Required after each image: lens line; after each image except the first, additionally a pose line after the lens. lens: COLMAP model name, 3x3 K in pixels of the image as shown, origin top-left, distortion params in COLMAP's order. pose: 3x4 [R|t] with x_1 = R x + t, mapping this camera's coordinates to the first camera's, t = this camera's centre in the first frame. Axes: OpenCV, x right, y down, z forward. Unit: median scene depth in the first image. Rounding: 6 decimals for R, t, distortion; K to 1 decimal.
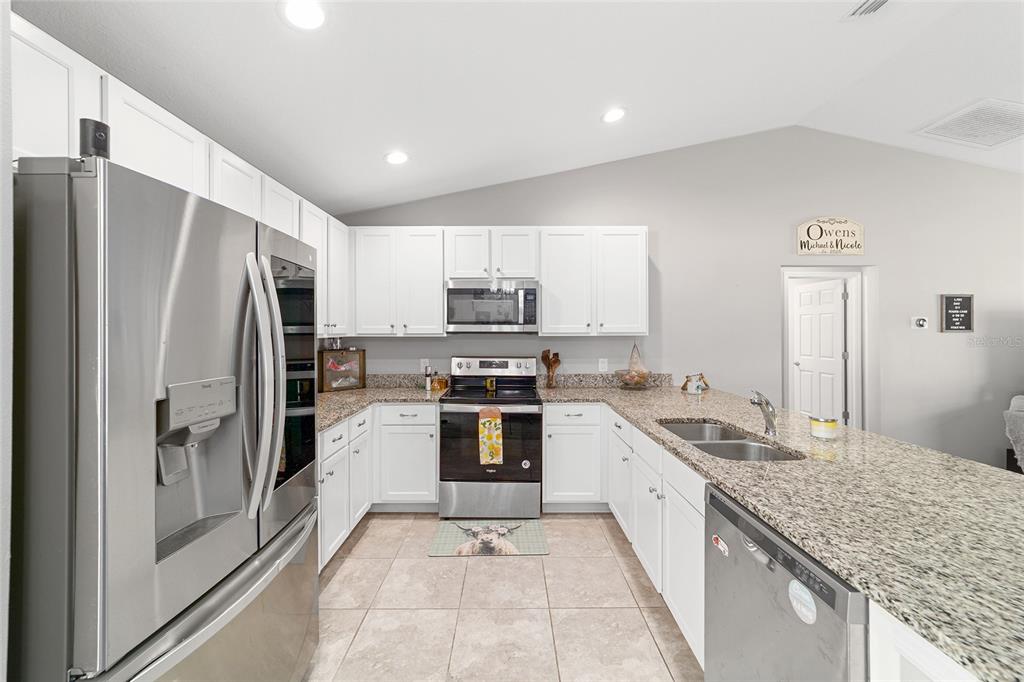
lens RADIAL K [[394.2, 0, 513.9], [0, 394.2, 331.1], [0, 0, 1]] dist [-0.012648, 0.005829]
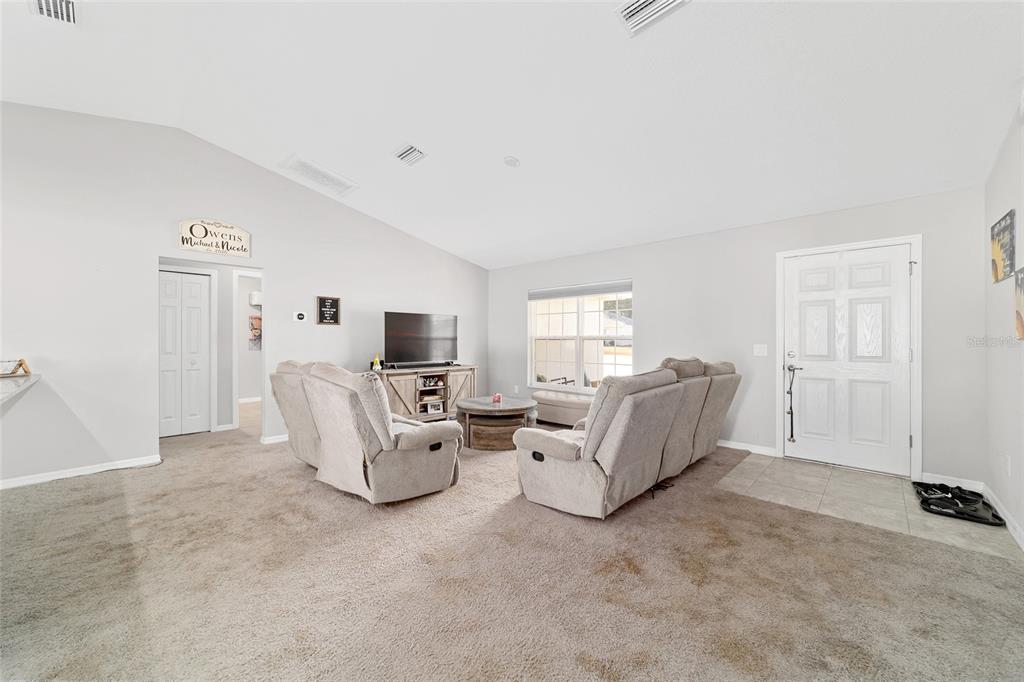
lens RADIAL K [[394.2, 0, 509.6], [0, 394.2, 338.9], [0, 0, 1]] dist [-0.012648, 0.005829]
pose [[0.695456, 0.006692, 0.718537, 0.634958], [-0.006013, 0.999976, -0.003493, 0.058770], [-0.718543, -0.001891, 0.695480, -0.455016]]
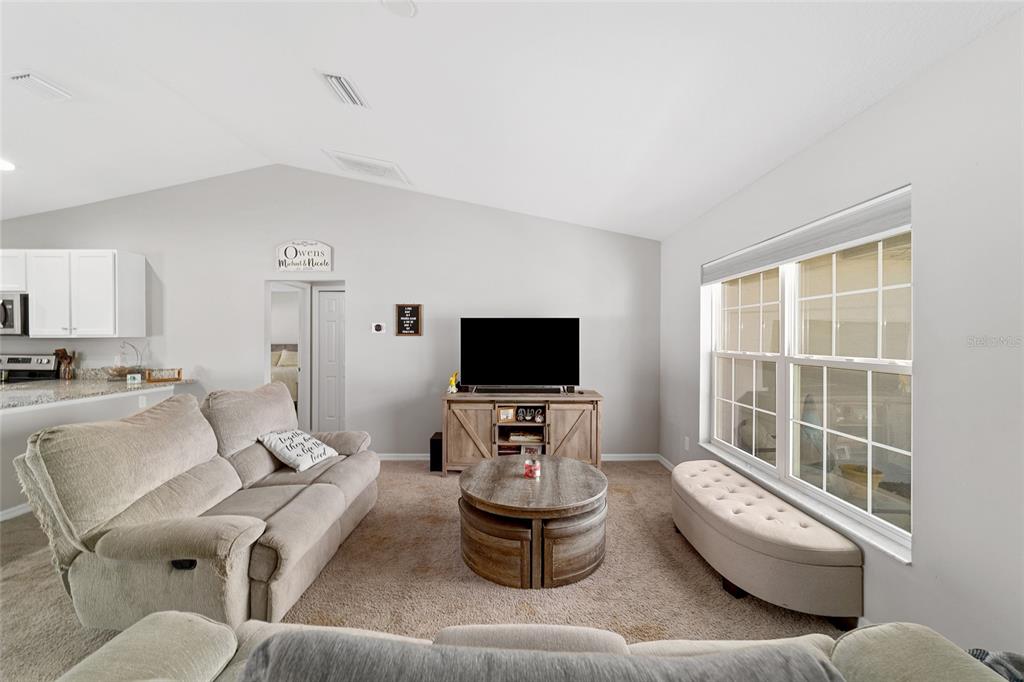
lens RADIAL K [[394.2, 0, 513.5], [0, 394.2, 335.9], [0, 0, 1]] dist [-0.012648, 0.005829]
pose [[0.999856, 0.003487, -0.016602, 1.606566], [-0.003453, 0.999992, 0.002060, -0.000485], [0.016609, -0.002002, 0.999860, -0.217842]]
